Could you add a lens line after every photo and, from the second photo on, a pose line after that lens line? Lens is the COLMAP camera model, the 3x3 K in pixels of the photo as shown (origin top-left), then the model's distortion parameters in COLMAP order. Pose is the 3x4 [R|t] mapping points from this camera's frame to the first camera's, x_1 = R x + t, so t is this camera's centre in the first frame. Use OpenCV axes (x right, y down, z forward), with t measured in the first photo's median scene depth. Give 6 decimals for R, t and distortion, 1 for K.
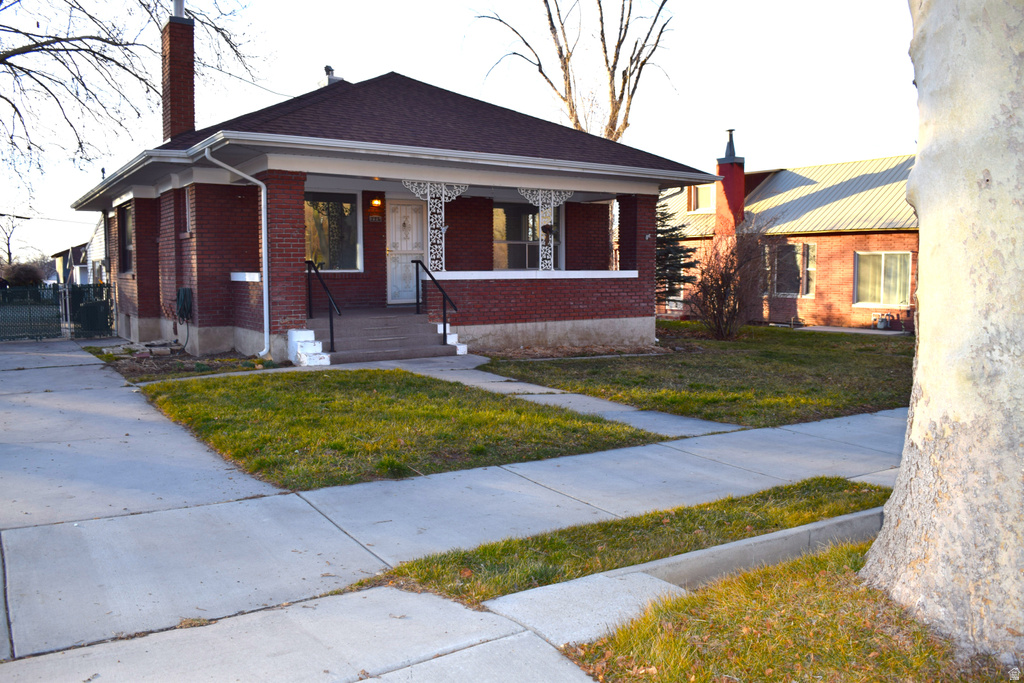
lens RADIAL K [[802.1, 0, 511.7], [0, 802.1, 335.3], [0, 0, 1]] dist [-0.093656, 0.010373]
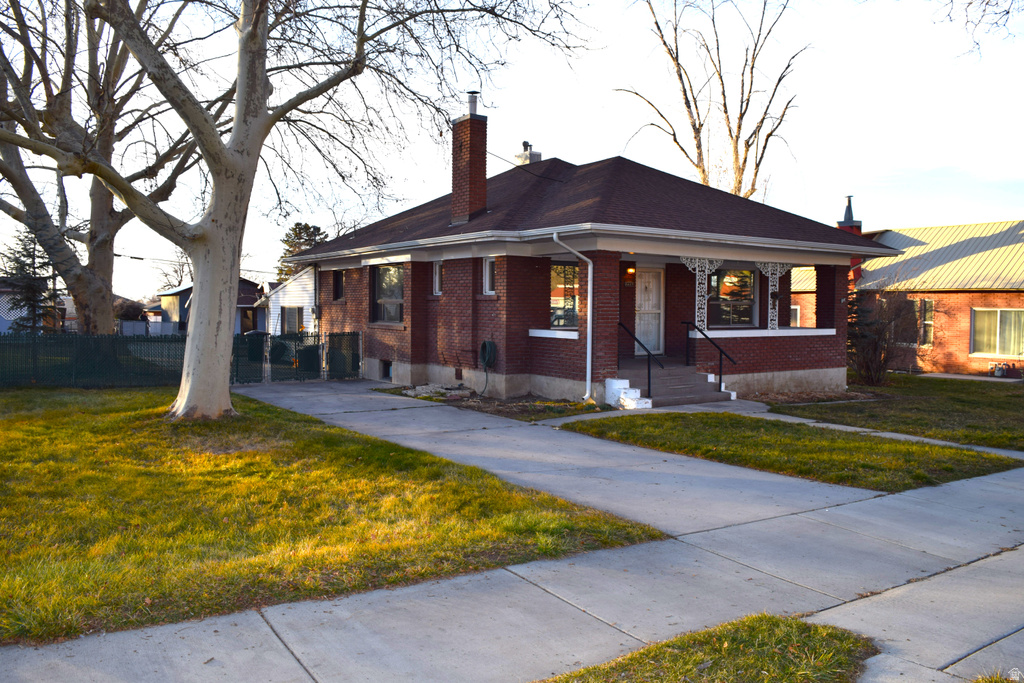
lens RADIAL K [[802.1, 0, 511.7], [0, 802.1, 335.3], [0, 0, 1]] dist [-0.093656, 0.010373]
pose [[0.999840, 0.010525, -0.014482, -0.233739], [-0.011166, 0.998927, -0.044955, -0.009688], [0.013993, 0.045110, 0.998884, -0.139274]]
